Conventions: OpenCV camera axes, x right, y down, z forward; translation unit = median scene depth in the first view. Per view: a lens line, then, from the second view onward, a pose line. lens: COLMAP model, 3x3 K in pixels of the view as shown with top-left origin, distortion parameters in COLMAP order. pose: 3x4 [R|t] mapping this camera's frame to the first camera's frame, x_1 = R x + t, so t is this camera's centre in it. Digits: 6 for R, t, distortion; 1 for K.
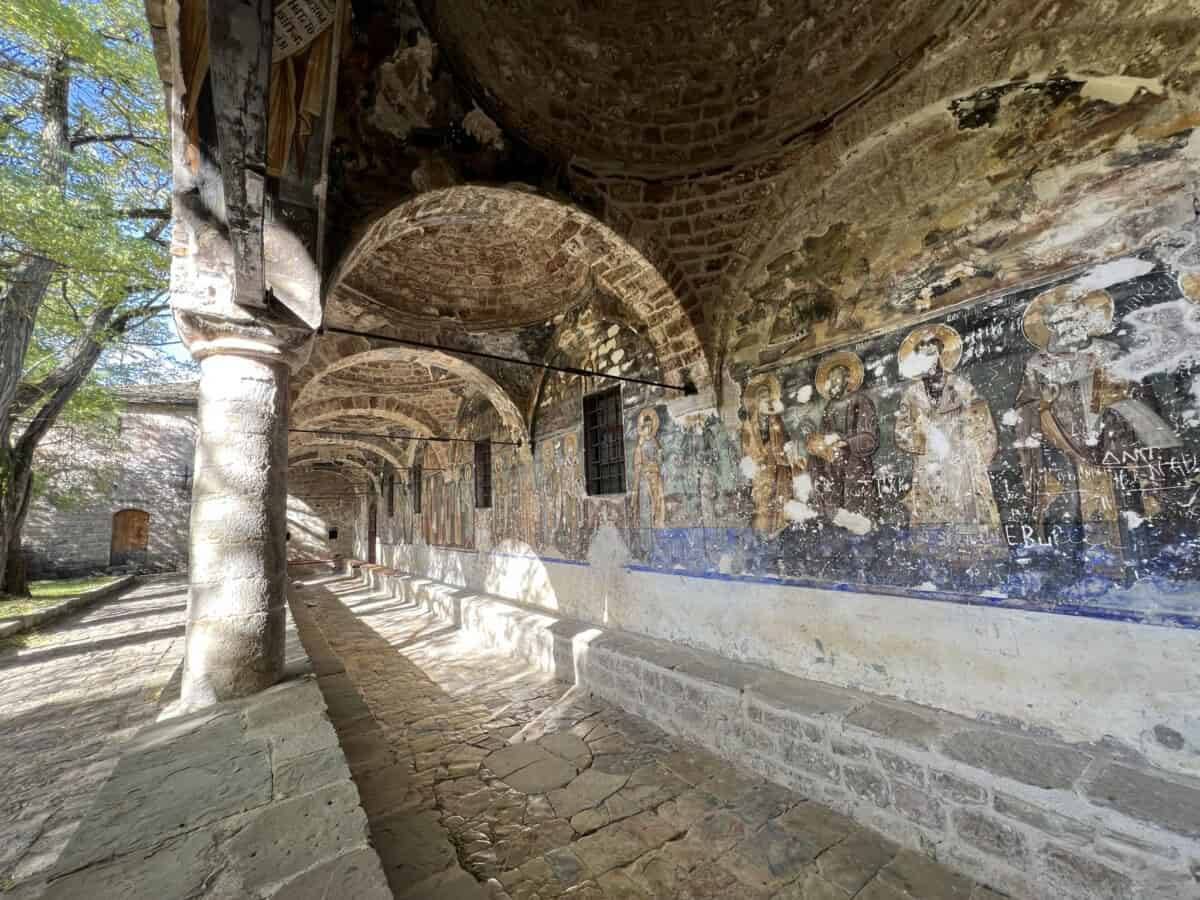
lens RADIAL K [[482.5, 0, 598.0], [0, 482.5, 455.7], [0, 0, 1]] dist [-0.000988, 0.000415]
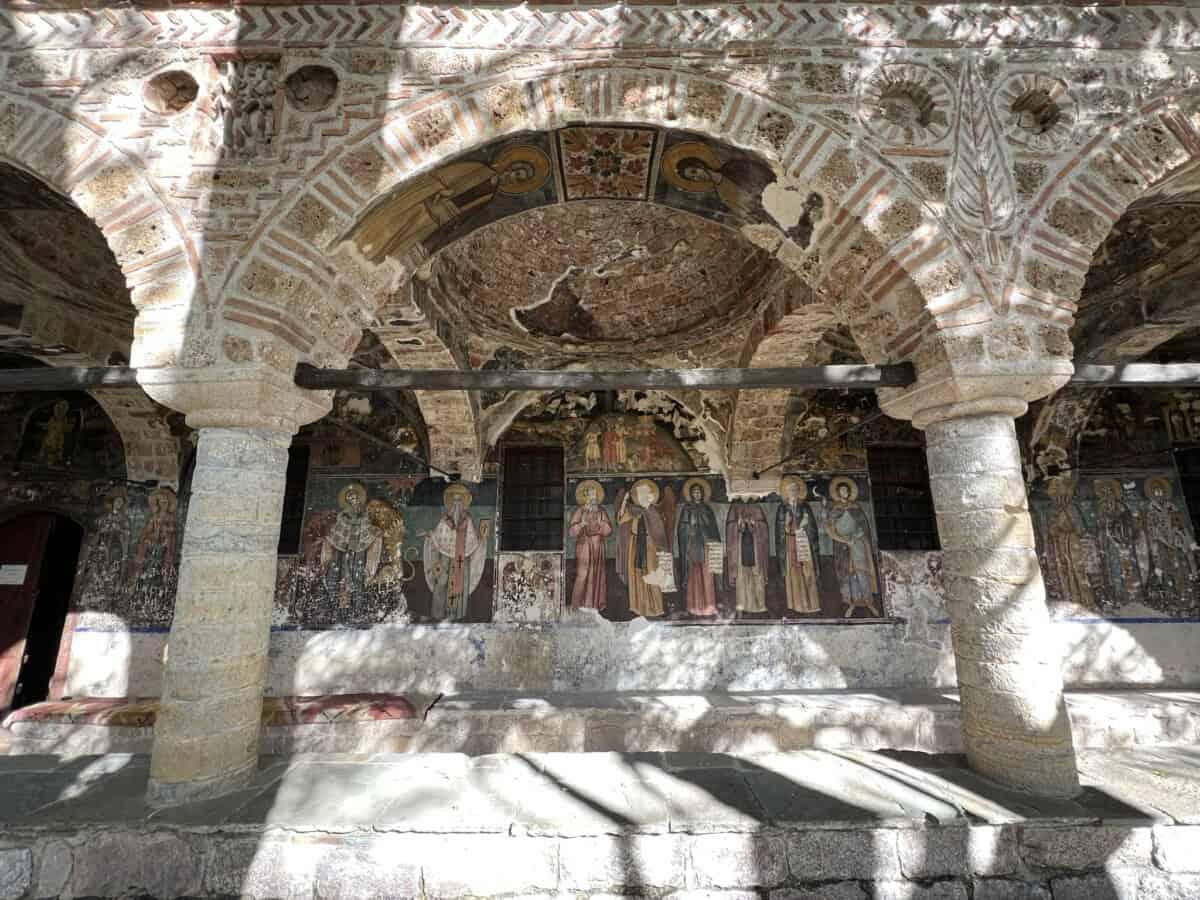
lens RADIAL K [[482.5, 0, 598.0], [0, 482.5, 455.7], [0, 0, 1]] dist [-0.000988, 0.000415]
pose [[0.566651, 0.198361, 0.799725, -1.459680], [-0.118138, 0.980120, -0.159398, 0.195520], [-0.815445, -0.004155, 0.578820, 1.386737]]
